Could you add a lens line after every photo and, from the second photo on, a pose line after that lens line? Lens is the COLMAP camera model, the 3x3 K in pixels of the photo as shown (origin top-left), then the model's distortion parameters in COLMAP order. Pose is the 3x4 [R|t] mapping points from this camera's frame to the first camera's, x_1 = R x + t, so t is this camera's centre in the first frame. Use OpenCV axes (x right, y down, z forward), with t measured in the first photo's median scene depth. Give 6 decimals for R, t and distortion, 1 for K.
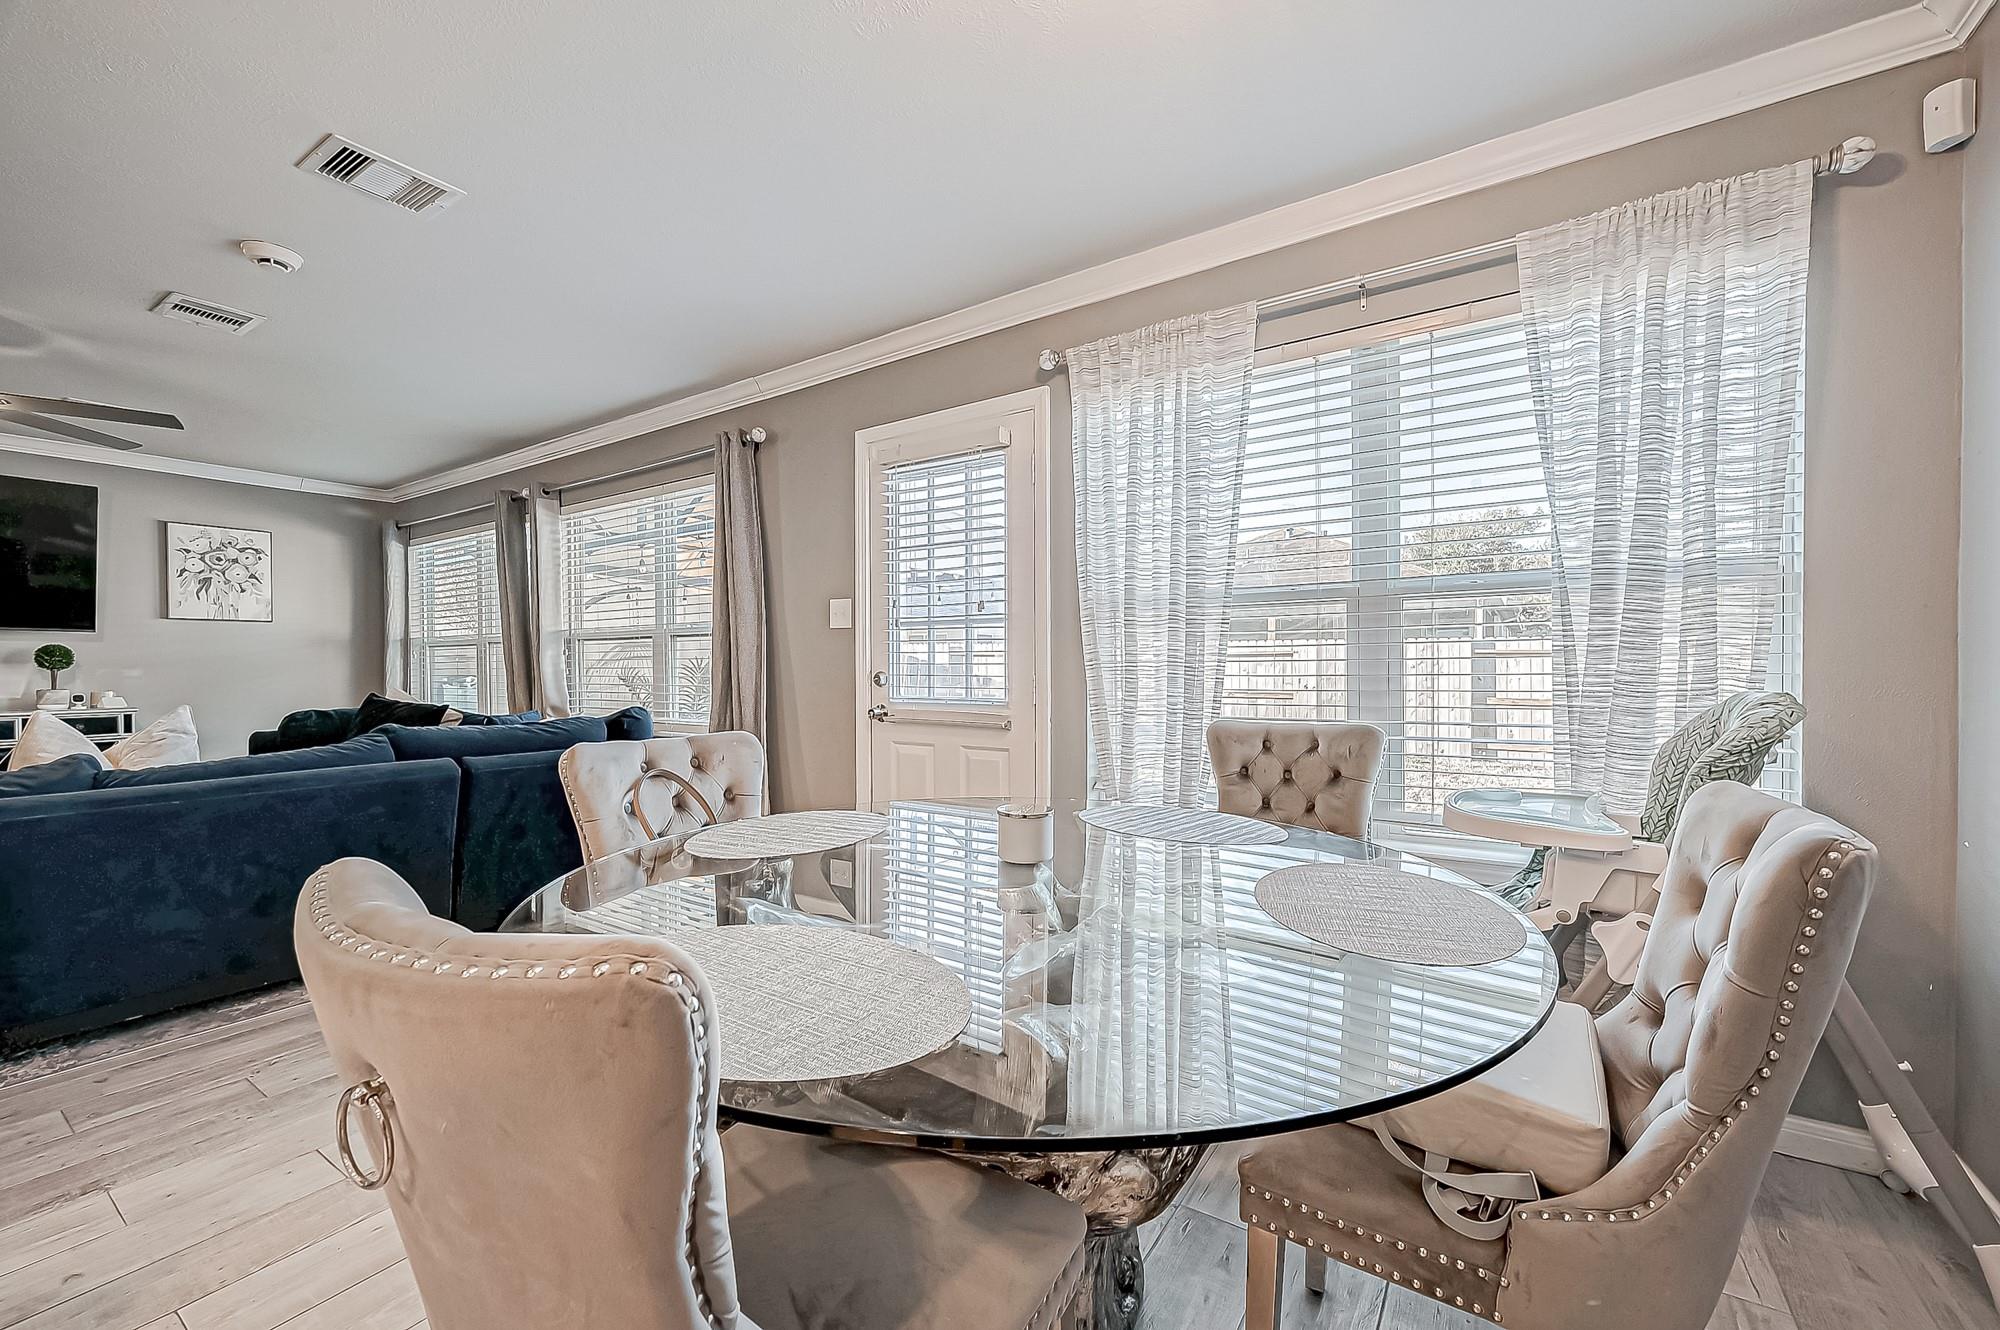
lens RADIAL K [[794.2, 0, 1000.4], [0, 794.2, 674.4], [0, 0, 1]] dist [-0.001478, 0.000317]
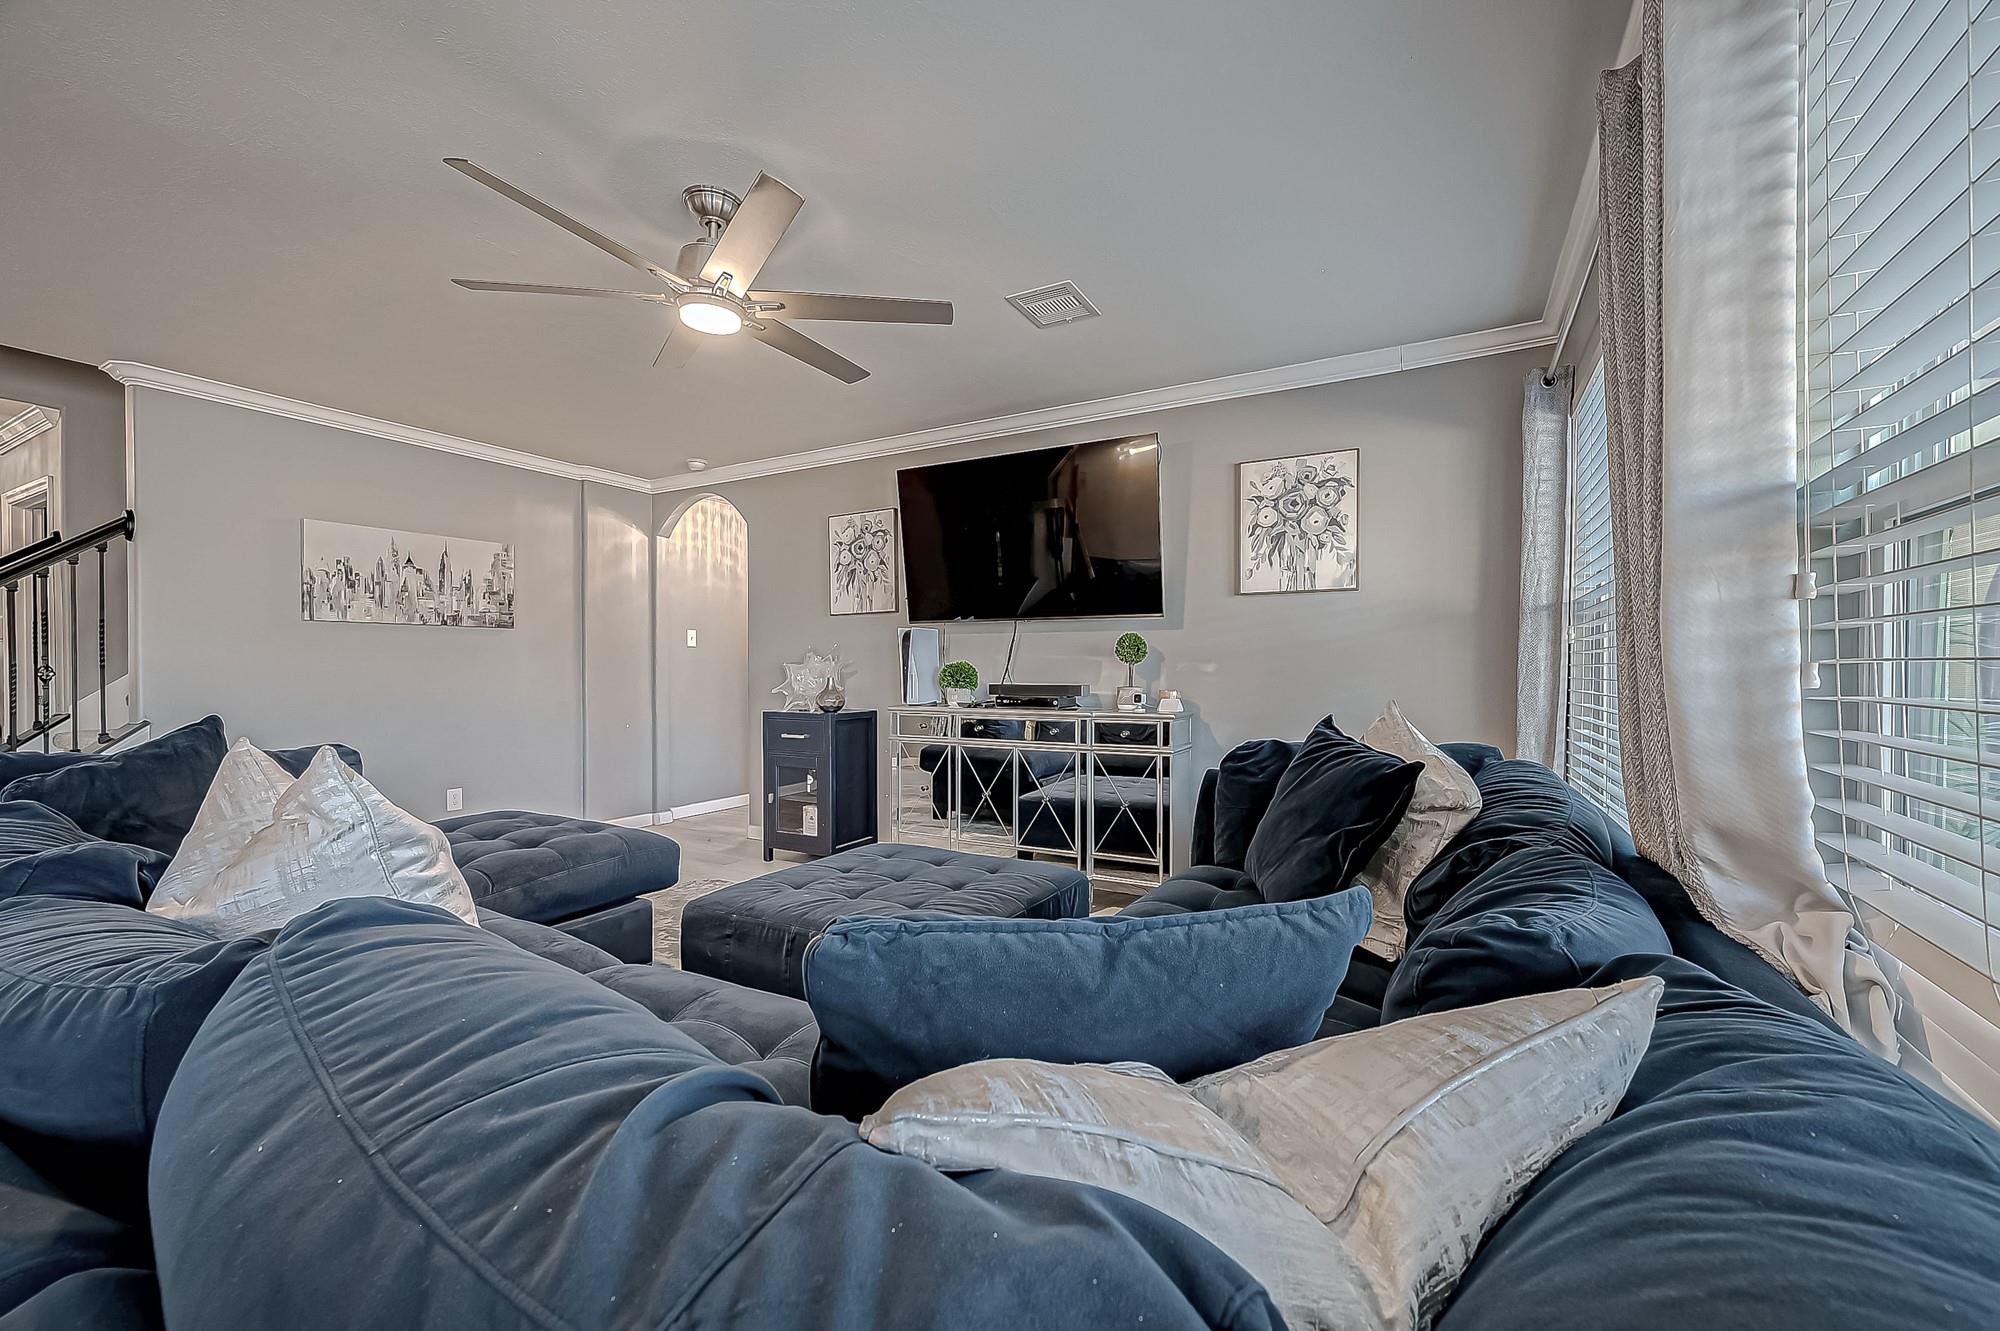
lens RADIAL K [[794.2, 0, 1000.4], [0, 794.2, 674.9], [0, 0, 1]] dist [-0.001478, 0.000317]
pose [[0.075967, 0.015917, -0.996983, -0.538796], [-0.013869, 0.999793, 0.014905, -0.005988], [0.997014, 0.012695, 0.076172, 1.182262]]
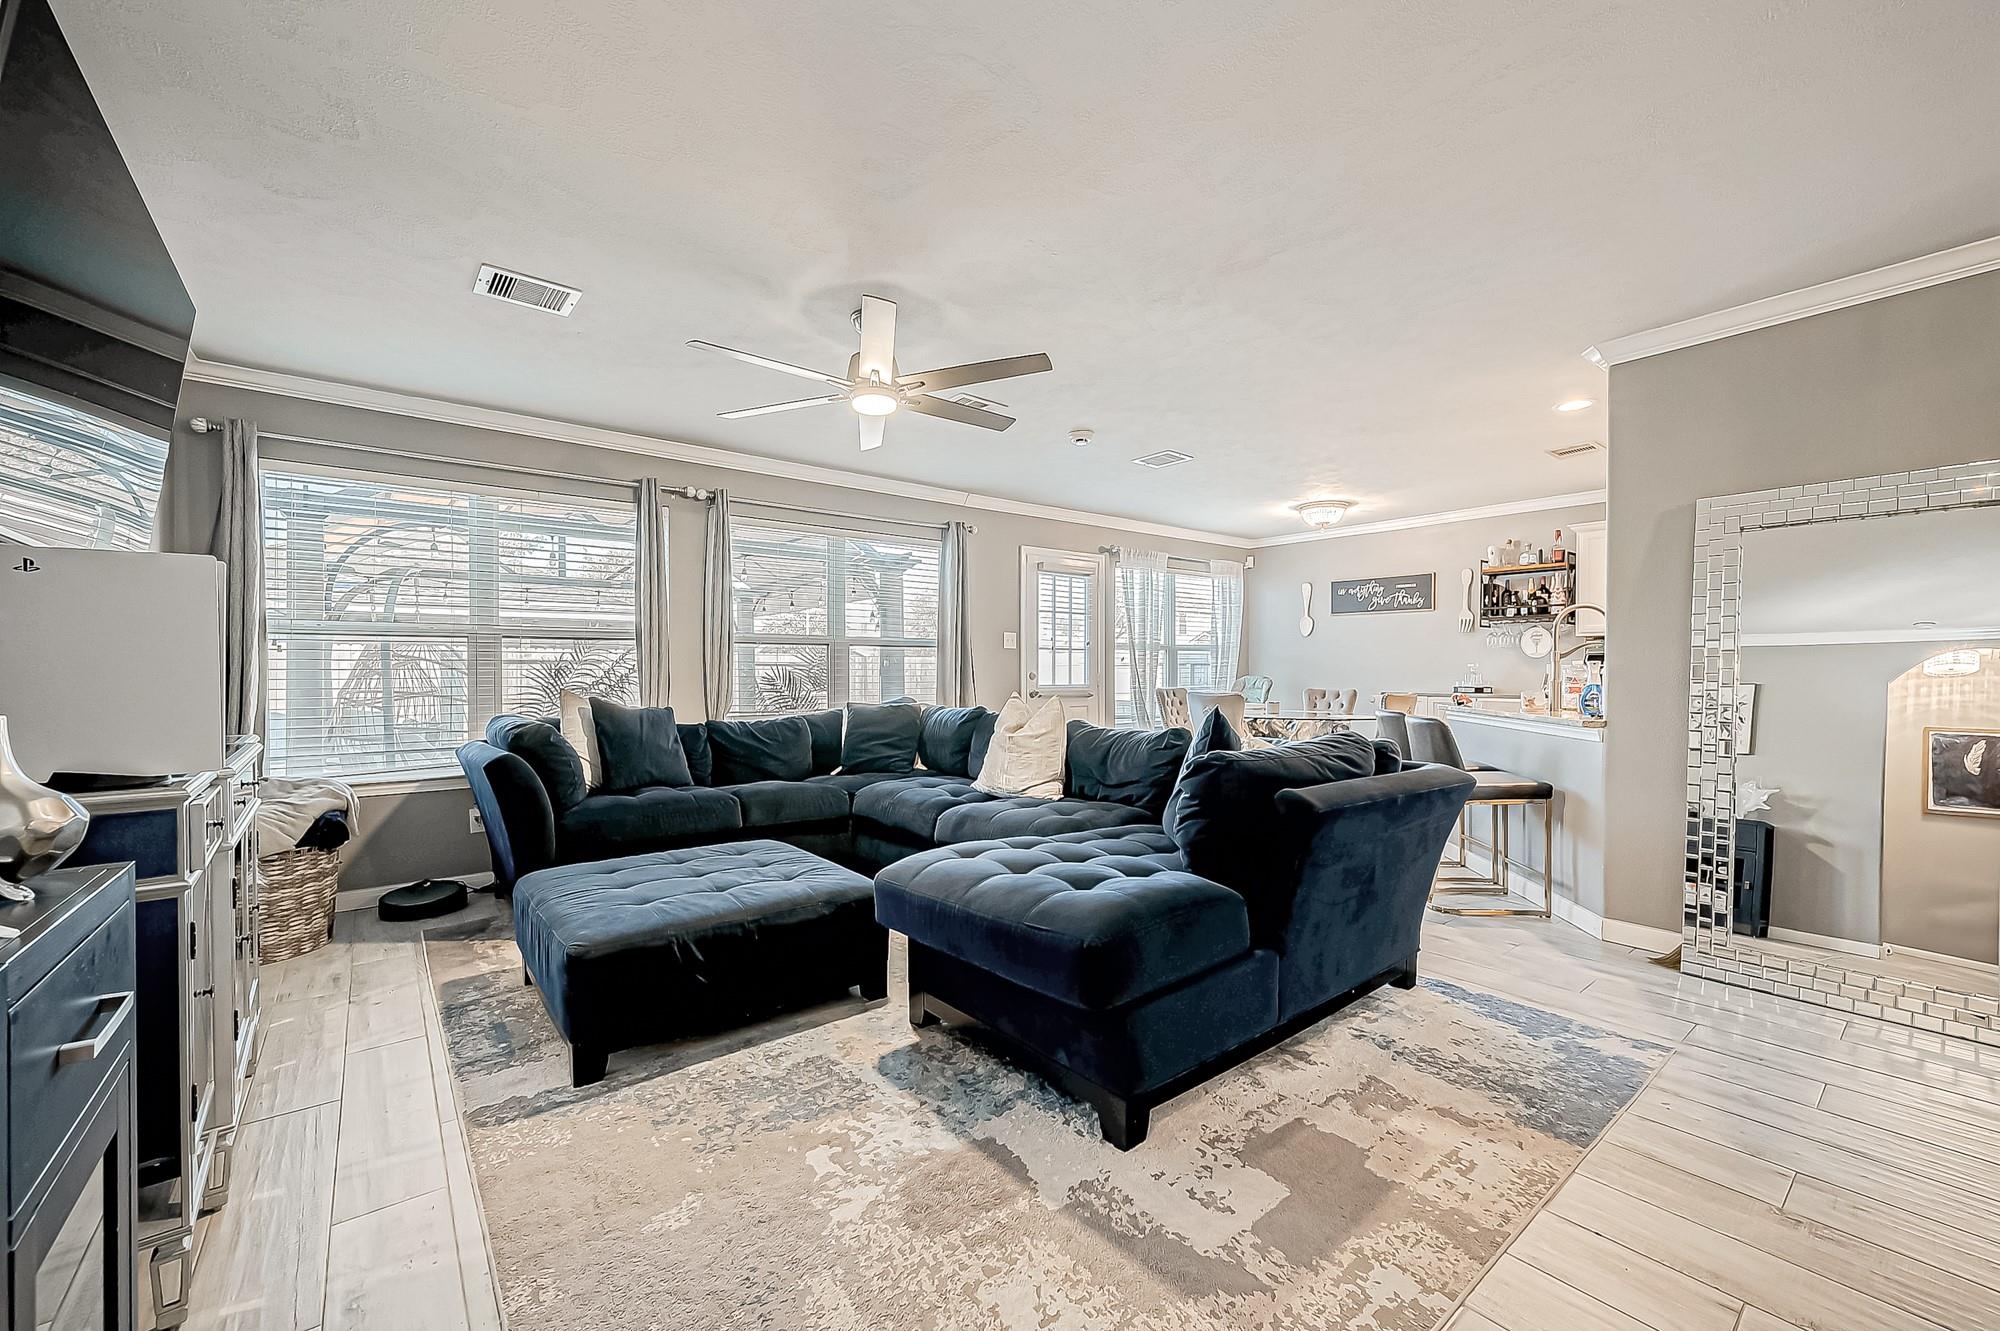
lens RADIAL K [[794.2, 0, 1000.4], [0, 794.2, 674.9], [0, 0, 1]] dist [-0.001478, 0.000317]
pose [[0.302641, -0.000653, 0.953105, -2.084394], [0.011756, 0.999926, -0.003047, 0.008346], [-0.953032, 0.012127, 0.302626, 0.496068]]
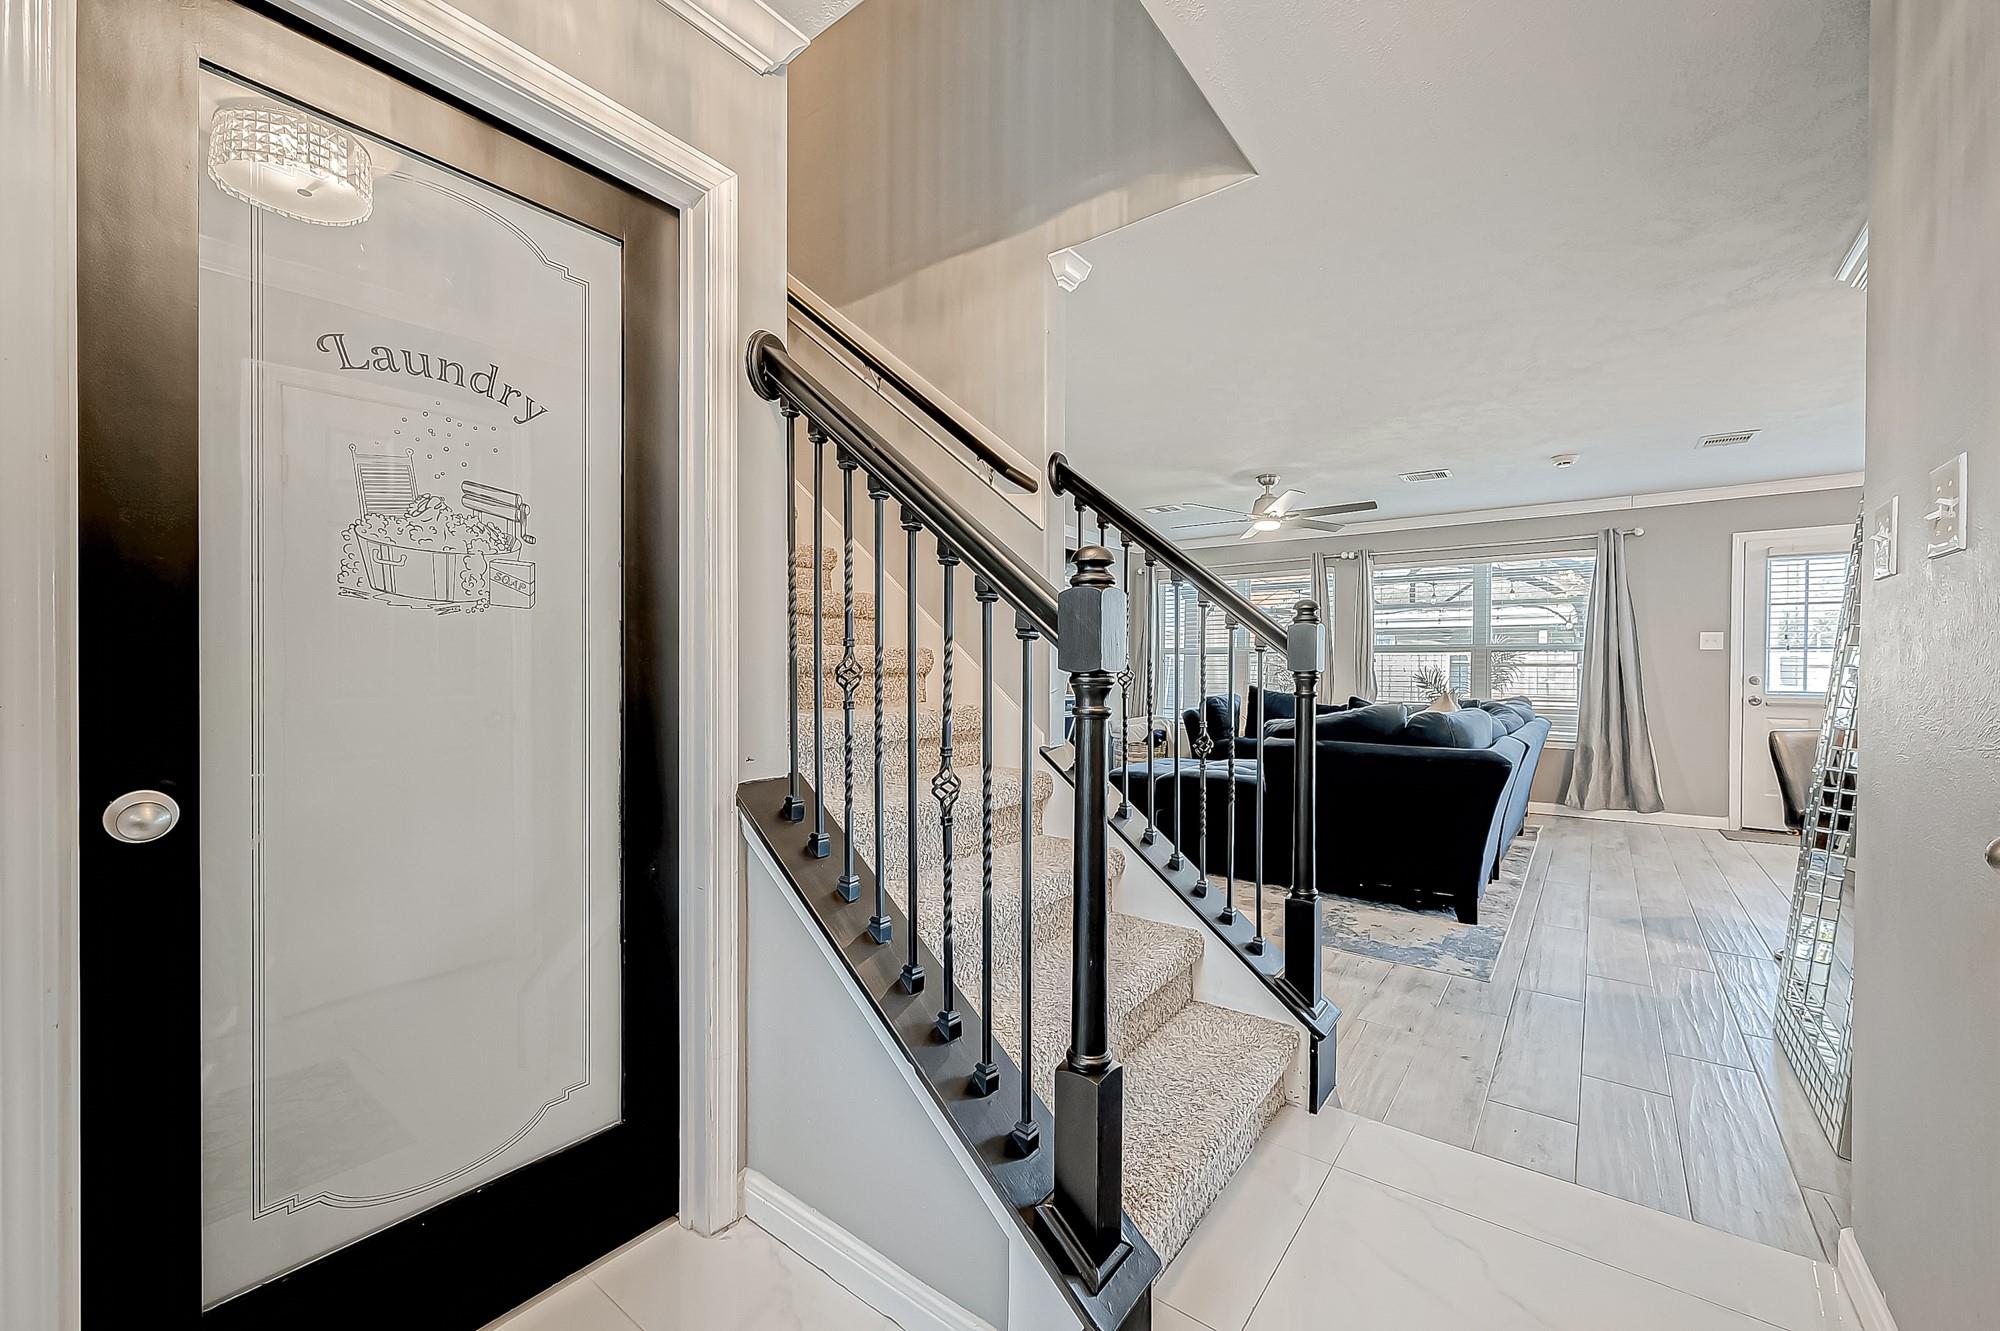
lens RADIAL K [[794.2, 0, 1000.4], [0, 794.2, 674.9], [0, 0, 1]] dist [-0.001478, 0.000317]
pose [[0.998175, 0.010738, -0.059432, -1.704278], [-0.010995, 0.999932, -0.004001, 0.019134], [0.059385, 0.004647, 0.998224, -0.811680]]
